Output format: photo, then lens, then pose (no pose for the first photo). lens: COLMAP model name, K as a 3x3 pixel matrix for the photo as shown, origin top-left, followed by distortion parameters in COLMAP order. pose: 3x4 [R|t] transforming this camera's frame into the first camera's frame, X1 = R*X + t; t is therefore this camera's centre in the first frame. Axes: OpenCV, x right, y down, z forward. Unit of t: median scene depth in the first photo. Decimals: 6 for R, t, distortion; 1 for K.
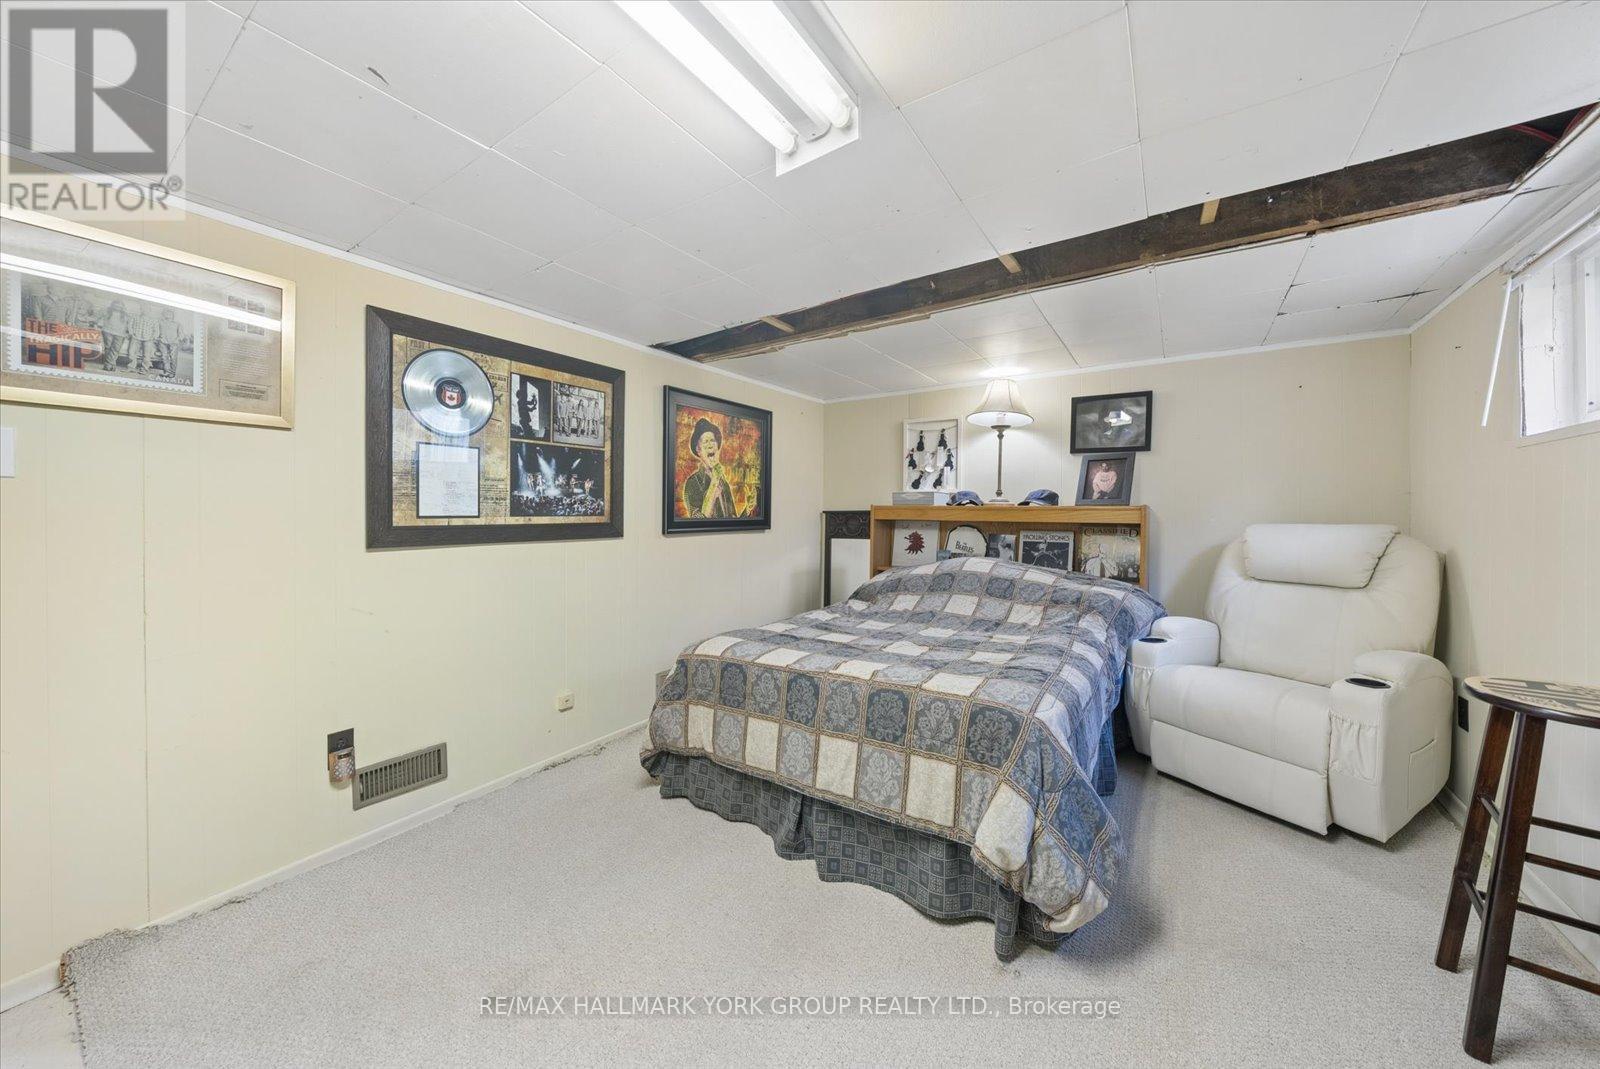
lens RADIAL K [[560.3, 0, 802.3], [0, 560.3, 517.4], [0, 0, 1]] dist [-0.000507, -0.000029]
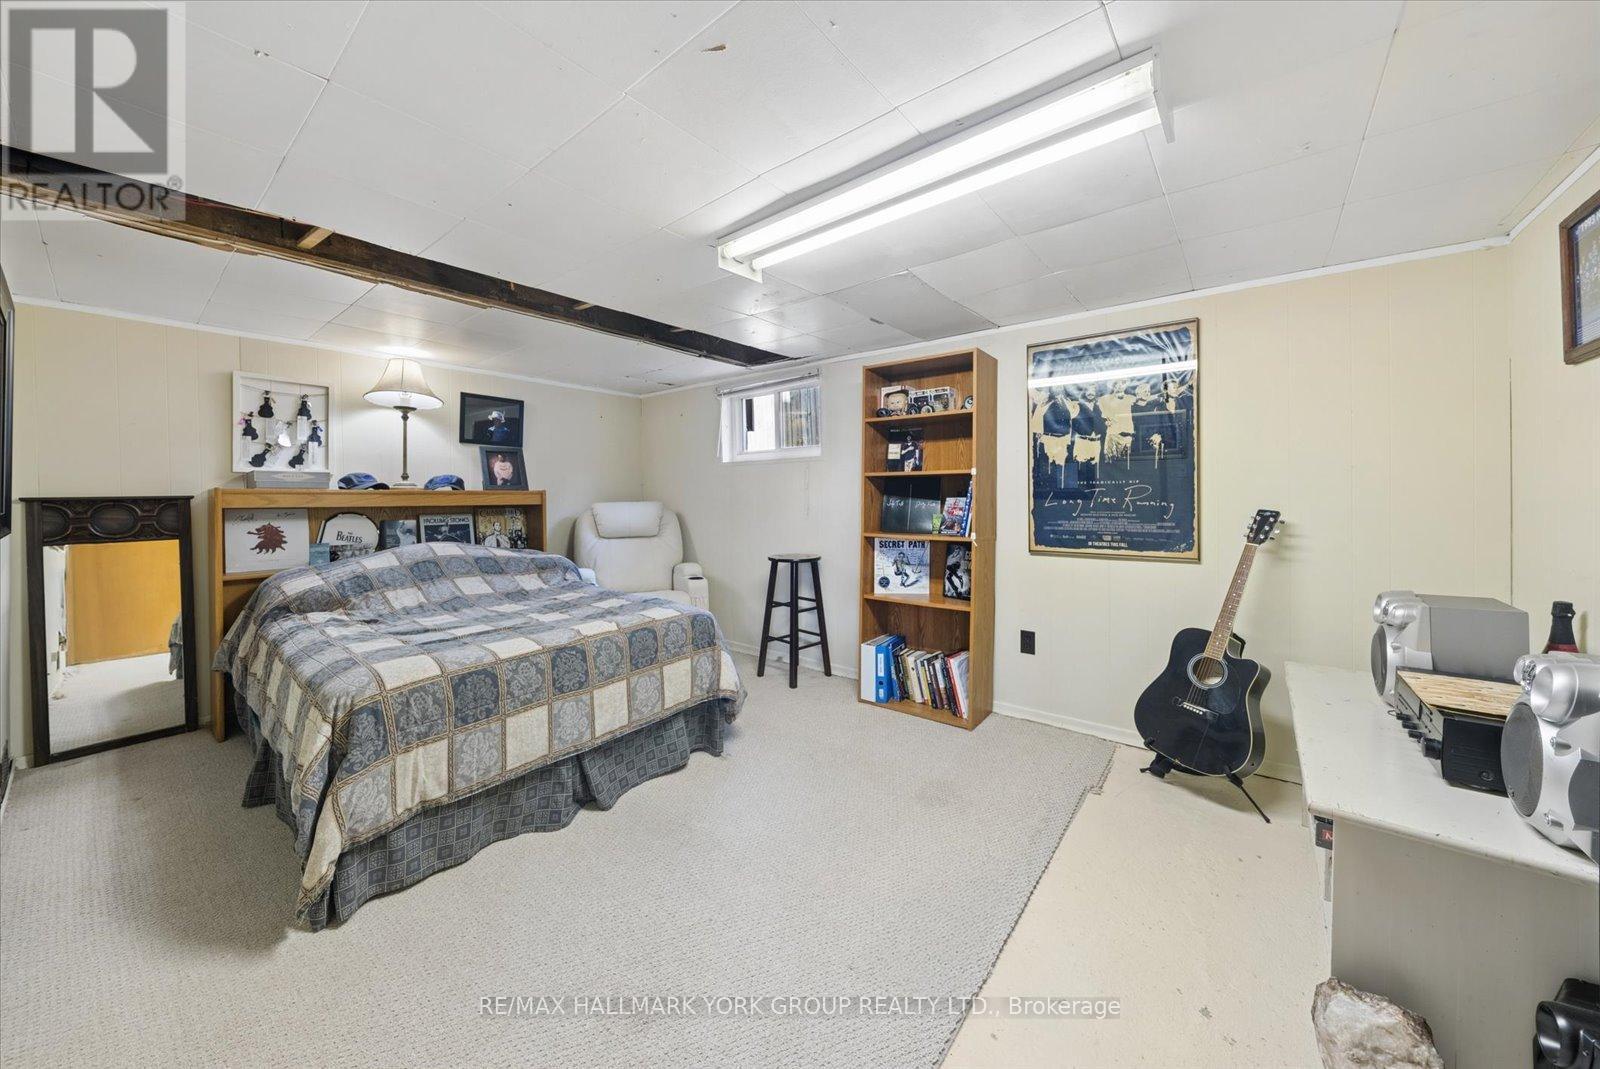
lens RADIAL K [[553.1, 0, 801.4], [0, 553.1, 493.9], [0, 0, 1]] dist [0.000209, 0.000016]
pose [[0.082597, -0.000320, 0.996583, -0.540532], [0.017217, 0.999851, -0.001106, -0.001386], [-0.996434, 0.017250, 0.082590, 0.246577]]
